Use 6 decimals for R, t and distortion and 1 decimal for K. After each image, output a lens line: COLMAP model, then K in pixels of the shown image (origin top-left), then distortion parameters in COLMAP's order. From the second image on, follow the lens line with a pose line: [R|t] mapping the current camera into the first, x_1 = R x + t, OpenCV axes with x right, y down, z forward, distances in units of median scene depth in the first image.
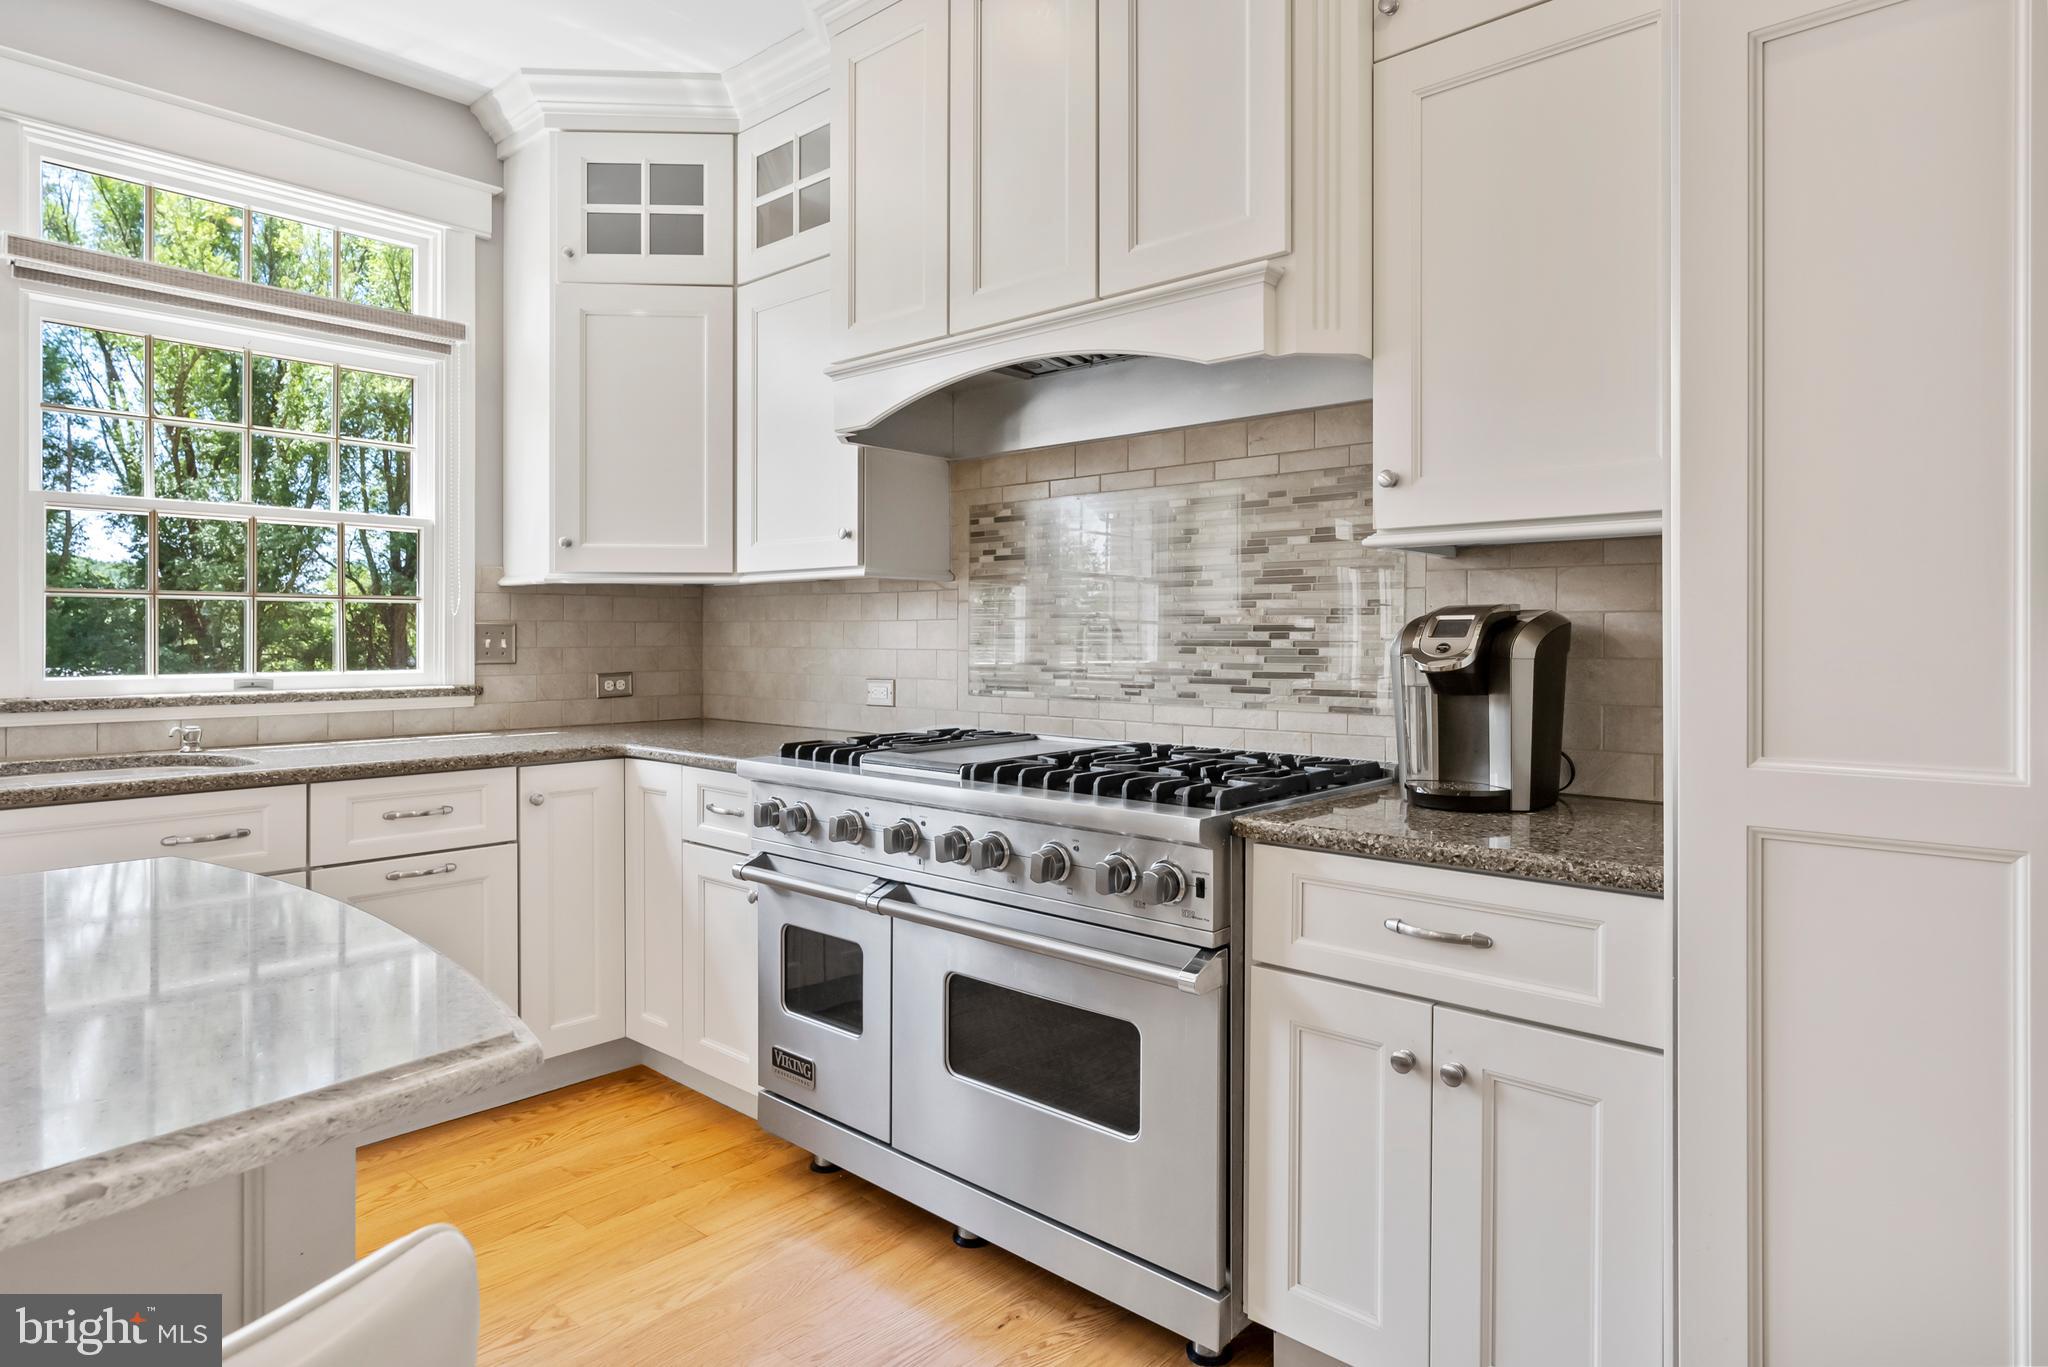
lens RADIAL K [[1157.7, 0, 1058.3], [0, 1157.7, 633.8], [0, 0, 1]] dist [0.005756, 0.000292]
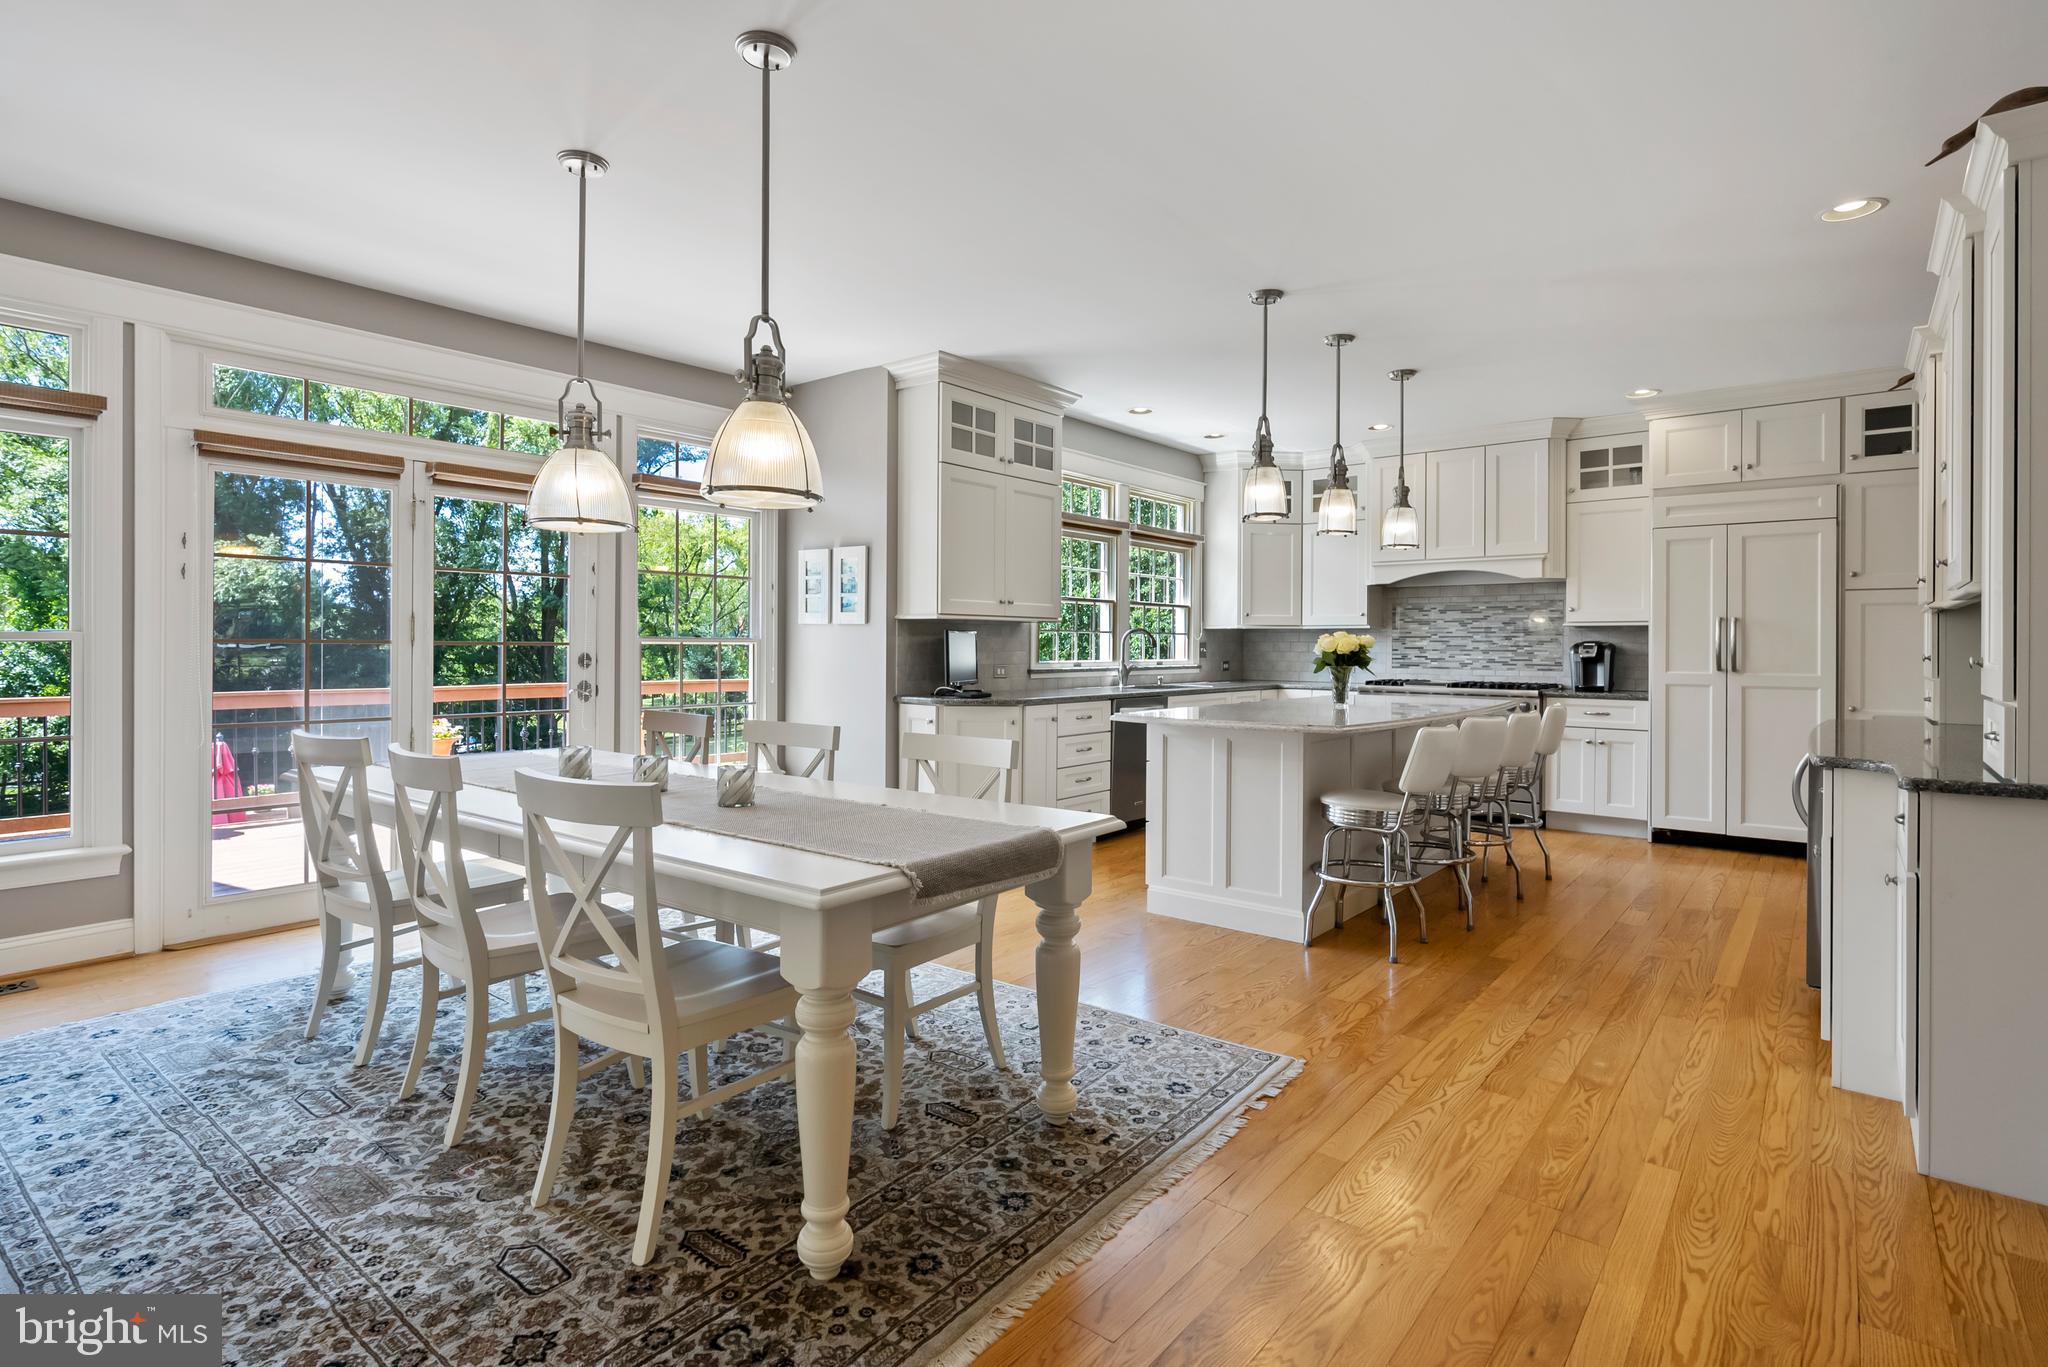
lens RADIAL K [[1020.7, 0, 1034.6], [0, 1020.7, 666.8], [0, 0, 1]] dist [-0.003070, 0.000606]
pose [[0.998705, 0.002963, 0.050790, -1.262510], [-0.004209, 0.999692, 0.024447, -0.010878], [-0.050702, -0.024629, 0.998410, -1.754666]]
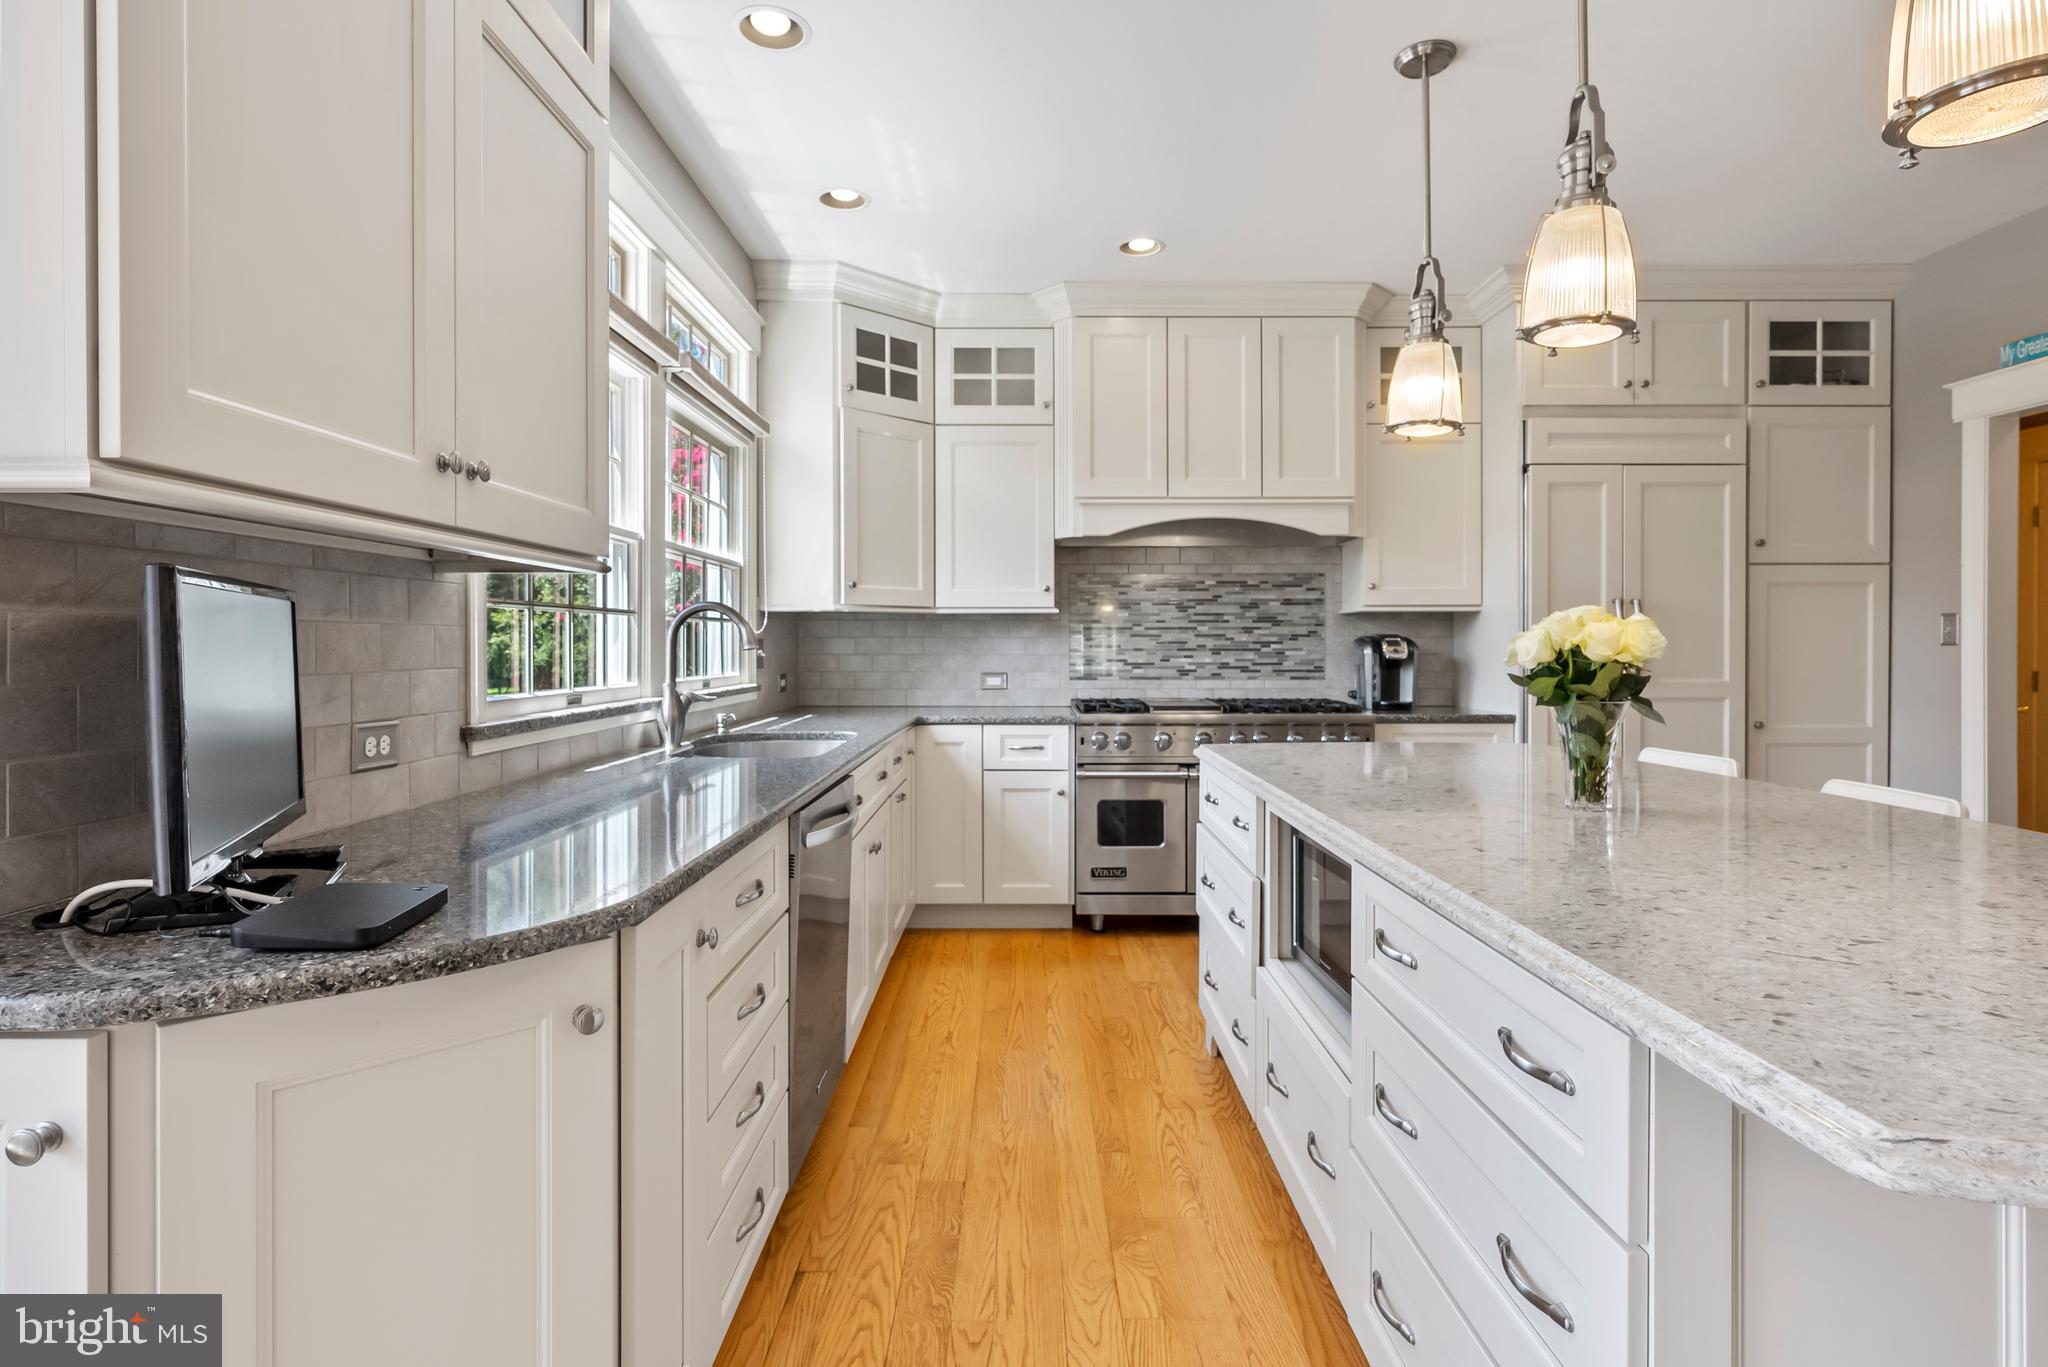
lens RADIAL K [[1037.6, 0, 1026.4], [0, 1037.6, 647.9], [0, 0, 1]] dist [-0.001826, 0.001046]
pose [[0.737431, -0.004723, 0.675406, -1.358054], [0.000042, 0.999976, 0.006947, -0.008013], [-0.675423, -0.005095, 0.737413, -0.149025]]
